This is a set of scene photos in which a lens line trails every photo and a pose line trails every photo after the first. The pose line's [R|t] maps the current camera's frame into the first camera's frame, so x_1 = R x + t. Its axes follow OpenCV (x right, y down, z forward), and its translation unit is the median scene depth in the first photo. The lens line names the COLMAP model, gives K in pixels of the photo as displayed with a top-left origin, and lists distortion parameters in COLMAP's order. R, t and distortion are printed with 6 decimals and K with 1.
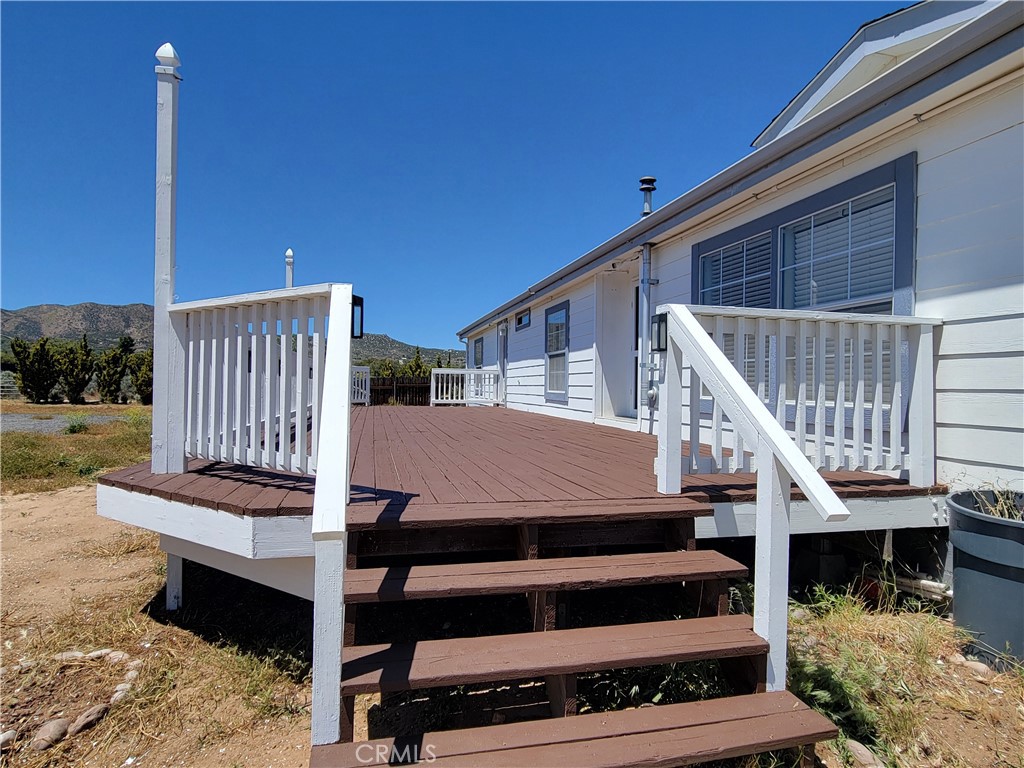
lens RADIAL K [[606.9, 0, 511.1], [0, 606.9, 379.9], [0, 0, 1]] dist [-0.002536, -0.000066]
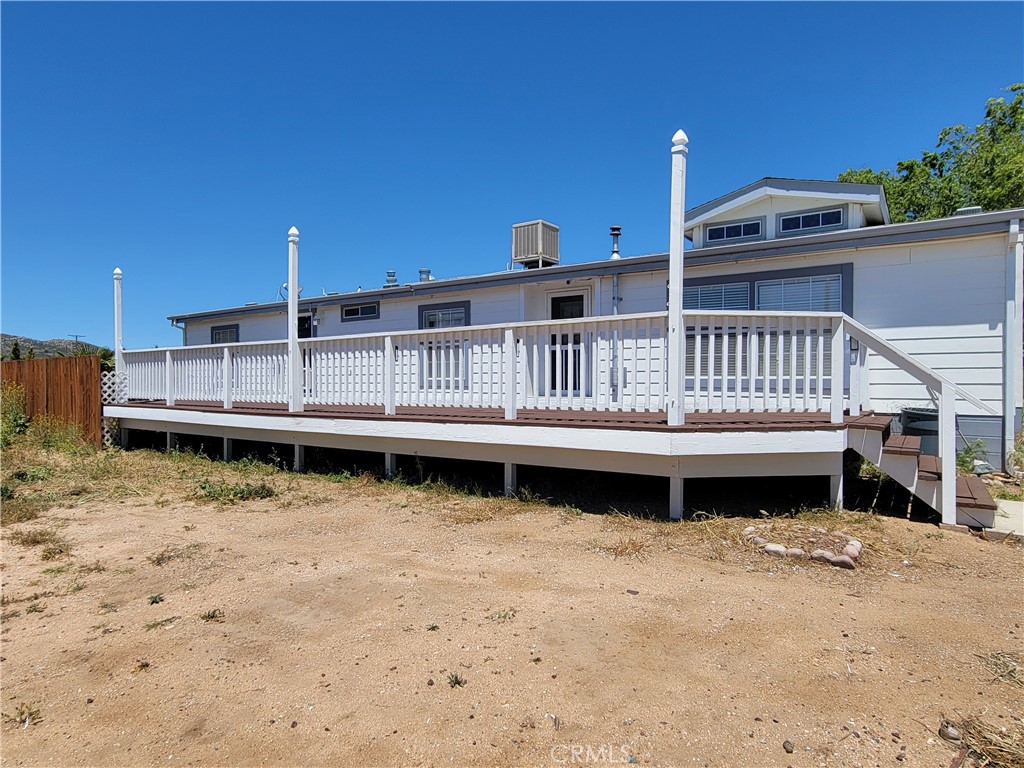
lens RADIAL K [[606.9, 0, 508.7], [0, 606.9, 385.0], [0, 0, 1]] dist [-0.002536, -0.000066]
pose [[0.731711, -0.019799, 0.681327, -0.960277], [0.007964, 0.999758, 0.020500, 0.014233], [-0.681568, -0.009574, 0.731692, 0.109082]]
